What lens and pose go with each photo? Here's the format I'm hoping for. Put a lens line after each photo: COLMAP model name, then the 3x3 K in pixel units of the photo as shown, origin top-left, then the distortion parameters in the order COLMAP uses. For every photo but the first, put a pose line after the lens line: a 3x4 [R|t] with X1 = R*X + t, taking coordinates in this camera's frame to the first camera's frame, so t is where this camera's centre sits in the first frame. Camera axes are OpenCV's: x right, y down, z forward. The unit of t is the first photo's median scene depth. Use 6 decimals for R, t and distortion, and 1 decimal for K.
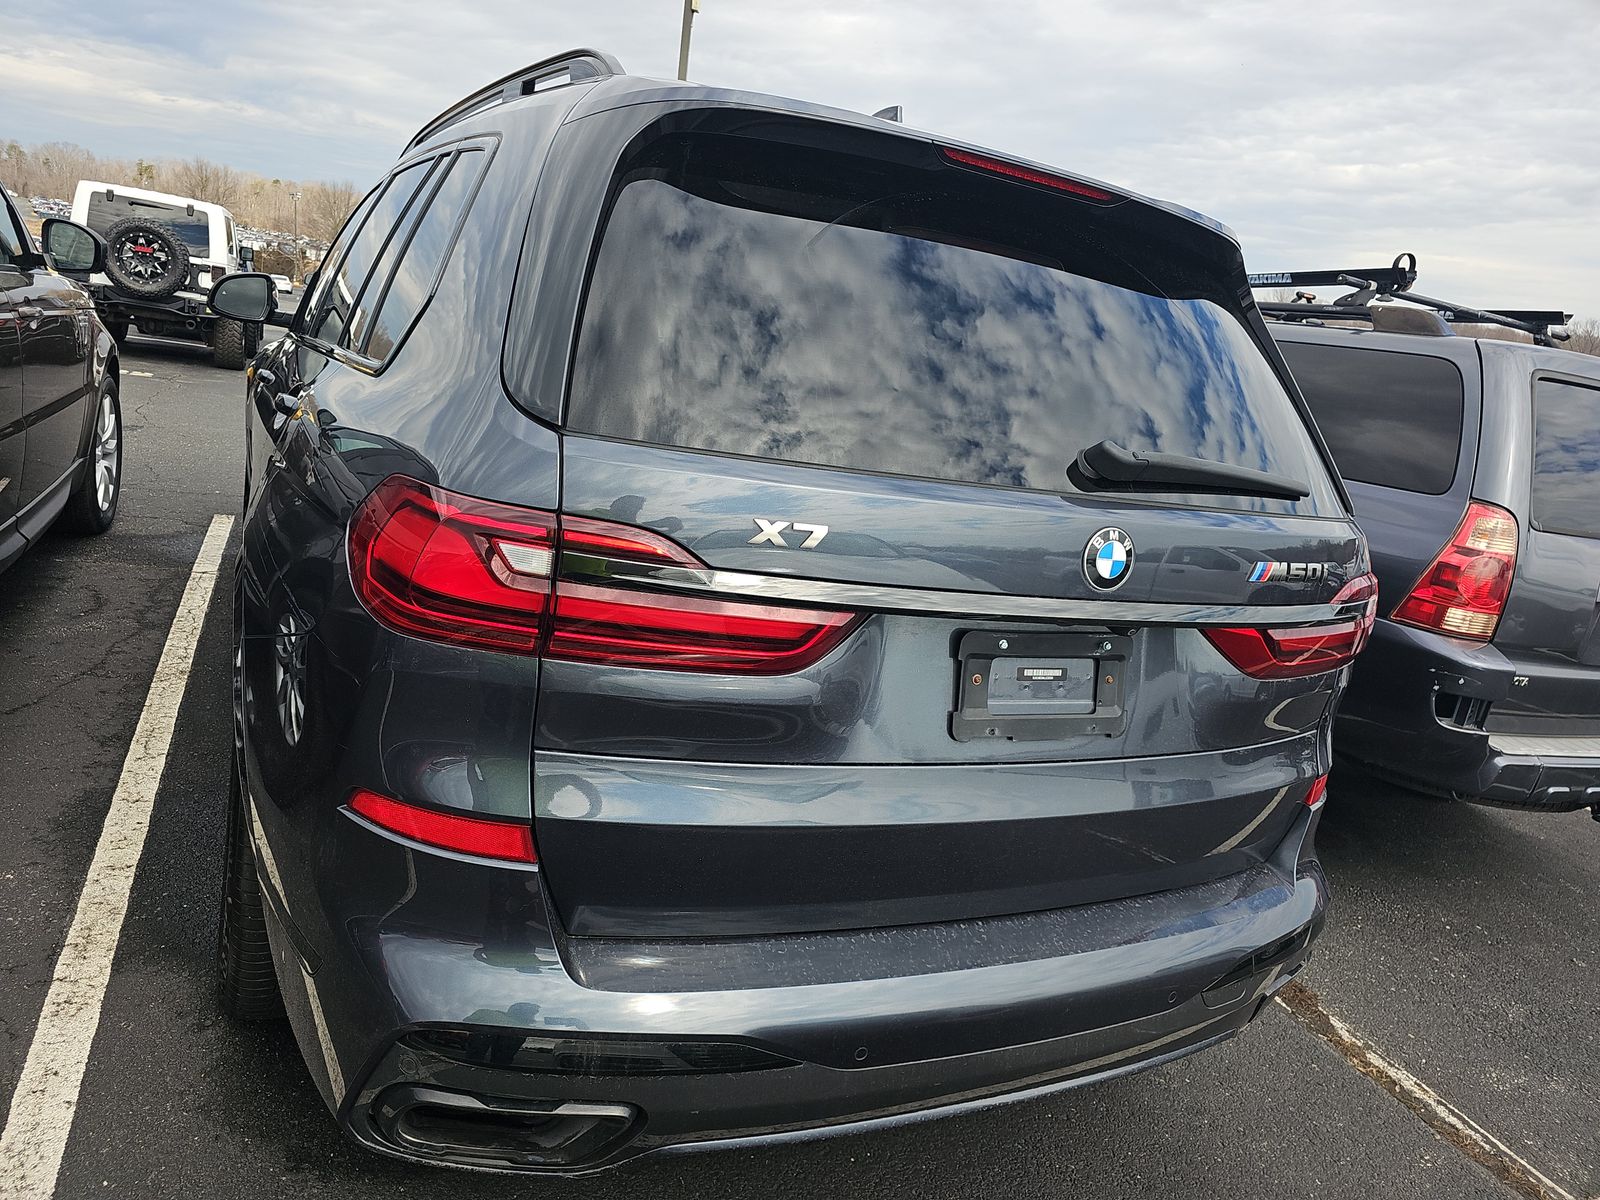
lens RADIAL K [[1060.6, 0, 800.0], [0, 1060.6, 600.0], [0, 0, 1]] dist [0.031838, -0.029856]
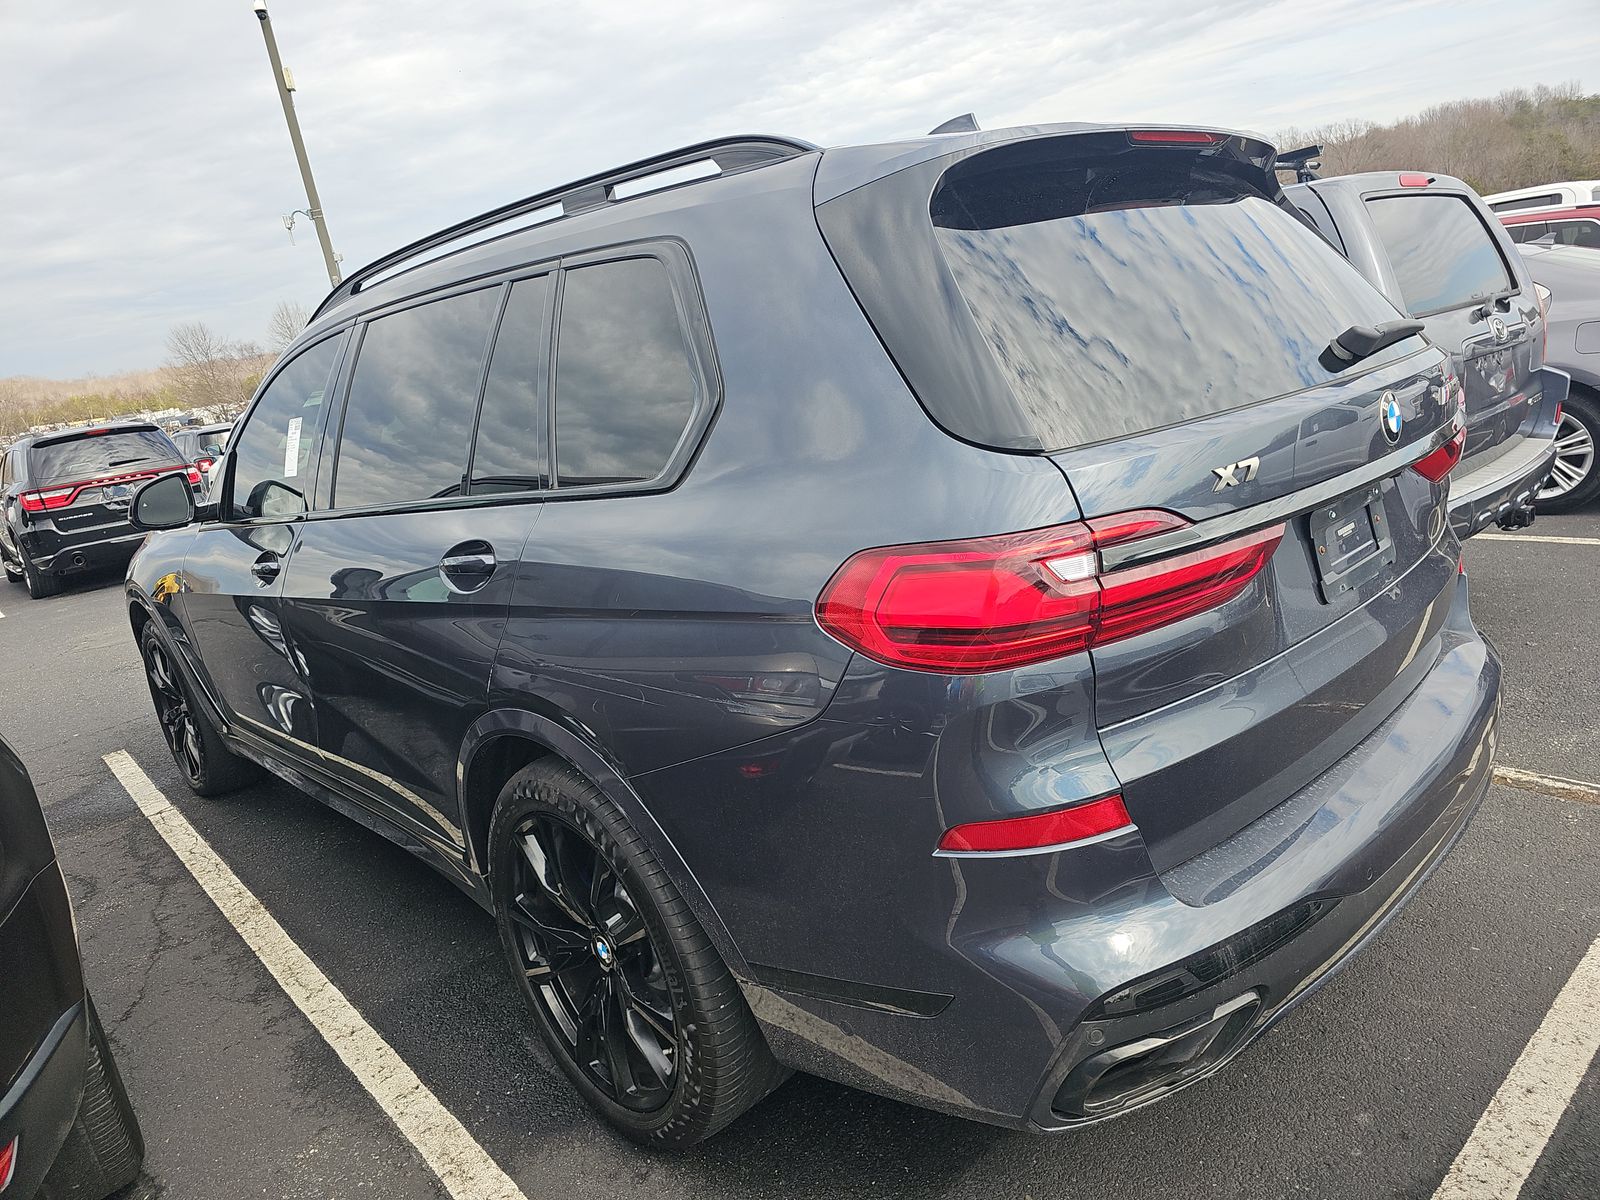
lens RADIAL K [[1060.6, 0, 800.0], [0, 1060.6, 600.0], [0, 0, 1]] dist [0.031838, -0.029856]
pose [[0.908170, -0.354400, 0.222773, -0.378152], [0.353968, 0.934257, 0.043261, -0.076255], [-0.223459, 0.039566, 0.973910, -0.017461]]
